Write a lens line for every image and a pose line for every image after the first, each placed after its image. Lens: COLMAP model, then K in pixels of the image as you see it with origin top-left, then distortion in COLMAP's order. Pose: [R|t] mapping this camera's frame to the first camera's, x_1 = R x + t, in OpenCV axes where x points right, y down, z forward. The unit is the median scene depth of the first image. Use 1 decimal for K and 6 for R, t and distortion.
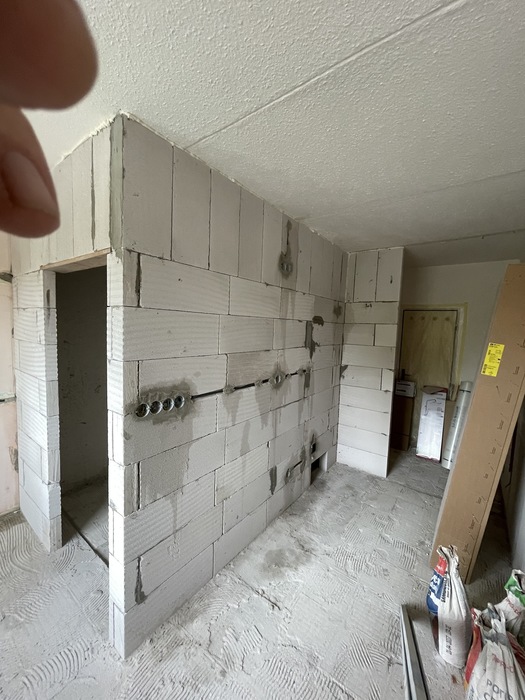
lens RADIAL K [[280.0, 0, 264.1], [0, 280.0, 347.6], [0, 0, 1]] dist [-0.005132, 0.000326]
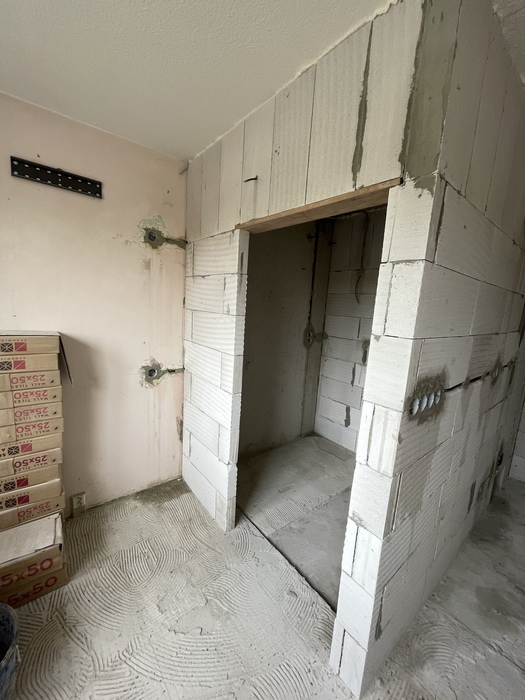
lens RADIAL K [[280.0, 0, 266.1], [0, 280.0, 348.2], [0, 0, 1]] dist [-0.005132, 0.000326]
pose [[0.968833, 0.062639, -0.239665, -0.418516], [-0.045994, 0.996165, 0.074434, 0.021404], [0.243408, -0.061091, 0.967998, 0.130367]]
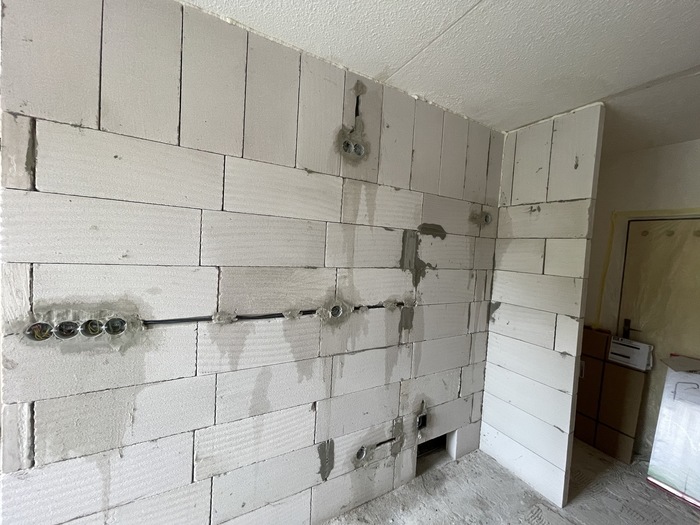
lens RADIAL K [[280.0, 0, 348.0], [0, 280.0, 257.8], [0, 0, 1]] dist [-0.005132, 0.000326]
pose [[0.912949, 0.033592, -0.406688, 0.385166], [-0.055861, 0.997512, -0.043004, 0.011142], [0.404232, 0.061979, 0.912554, 0.420270]]
